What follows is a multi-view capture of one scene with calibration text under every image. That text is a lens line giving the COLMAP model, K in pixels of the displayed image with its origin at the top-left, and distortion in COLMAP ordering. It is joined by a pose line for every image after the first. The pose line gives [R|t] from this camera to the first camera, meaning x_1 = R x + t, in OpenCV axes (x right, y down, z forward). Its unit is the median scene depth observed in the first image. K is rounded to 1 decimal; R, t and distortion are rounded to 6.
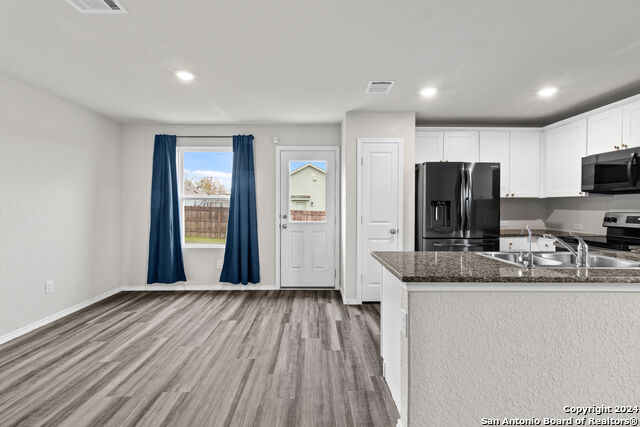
lens RADIAL K [[295.9, 0, 317.6], [0, 295.9, 209.0], [0, 0, 1]] dist [0.002692, 0.000881]
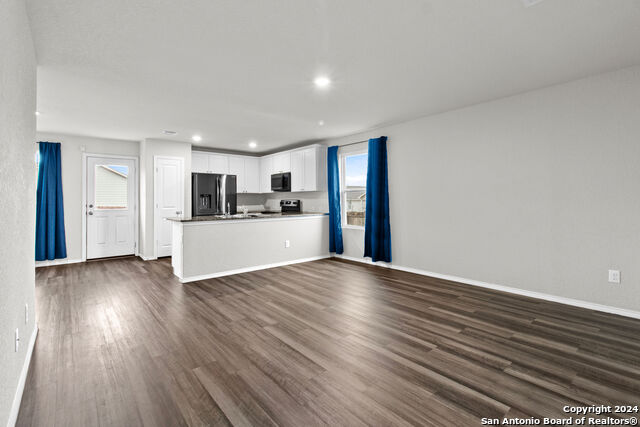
lens RADIAL K [[297.5, 0, 317.9], [0, 297.5, 196.4], [0, 0, 1]] dist [-0.000246, 0.000135]
pose [[0.773682, -0.000054, 0.633574, -0.198348], [0.015712, 0.999694, -0.019103, 0.028627], [-0.633379, 0.024734, 0.773446, -0.803707]]
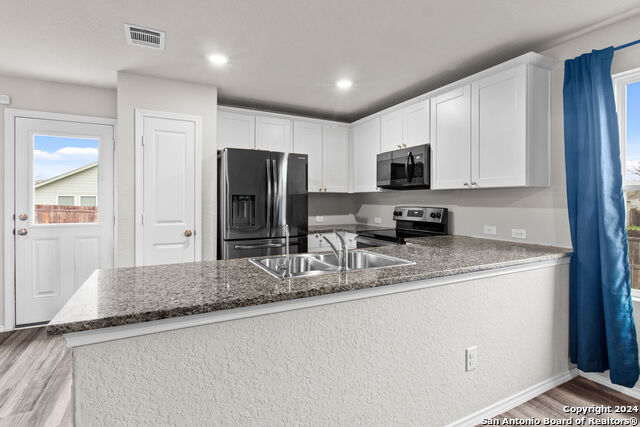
lens RADIAL K [[318.6, 0, 317.4], [0, 318.6, 202.3], [0, 0, 1]] dist [0.002706, 0.000396]
pose [[0.893462, -0.002402, 0.449133, 0.181419], [0.005192, 0.999974, -0.004980, -0.000633], [-0.449109, 0.006781, 0.893451, 0.086365]]
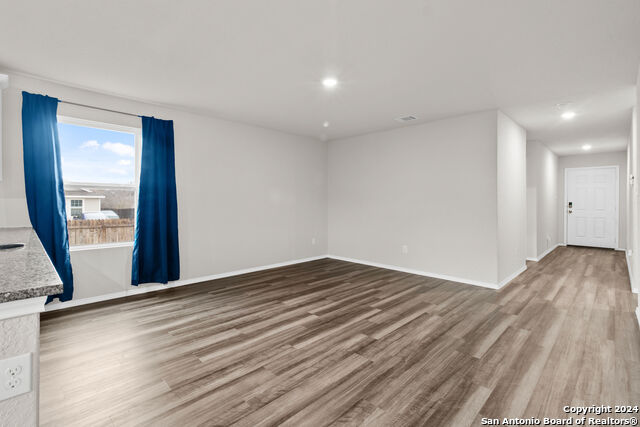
lens RADIAL K [[296.4, 0, 314.6], [0, 296.4, 203.6], [0, 0, 1]] dist [0.001326, 0.000398]
pose [[-0.696051, -0.009236, 0.717932, -0.223250], [0.000560, 0.999910, 0.013406, 0.015552], [-0.717992, 0.009733, -0.695984, 0.414746]]
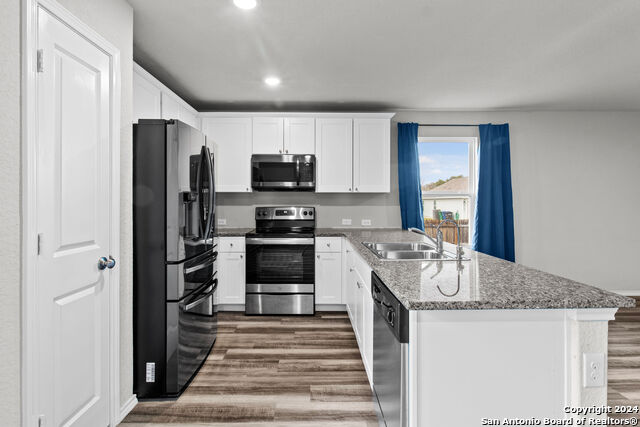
lens RADIAL K [[318.6, 0, 317.4], [0, 318.6, 202.3], [0, 0, 1]] dist [0.002706, 0.000396]
pose [[-0.008771, -0.004526, 0.999951, -0.195604], [0.010602, 0.999933, 0.004619, -0.008916], [-0.999905, 0.010642, -0.008723, 0.702472]]
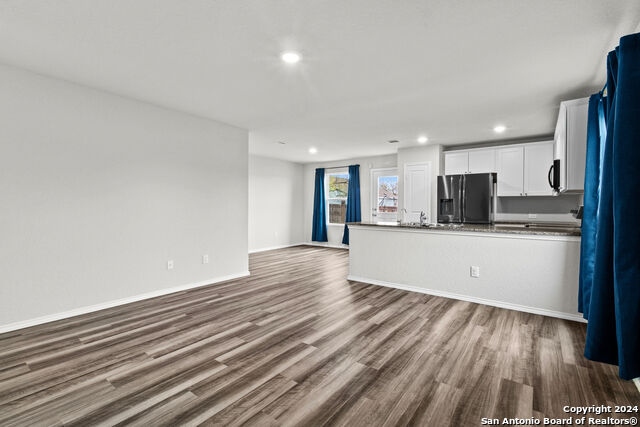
lens RADIAL K [[290.4, 0, 317.5], [0, 290.4, 206.2], [0, 0, 1]] dist [0.003323, 0.000348]
pose [[0.793305, 0.000652, -0.608824, 0.774913], [-0.007134, 0.999941, -0.008224, 0.027597], [0.608783, 0.010867, 0.793263, -0.658521]]
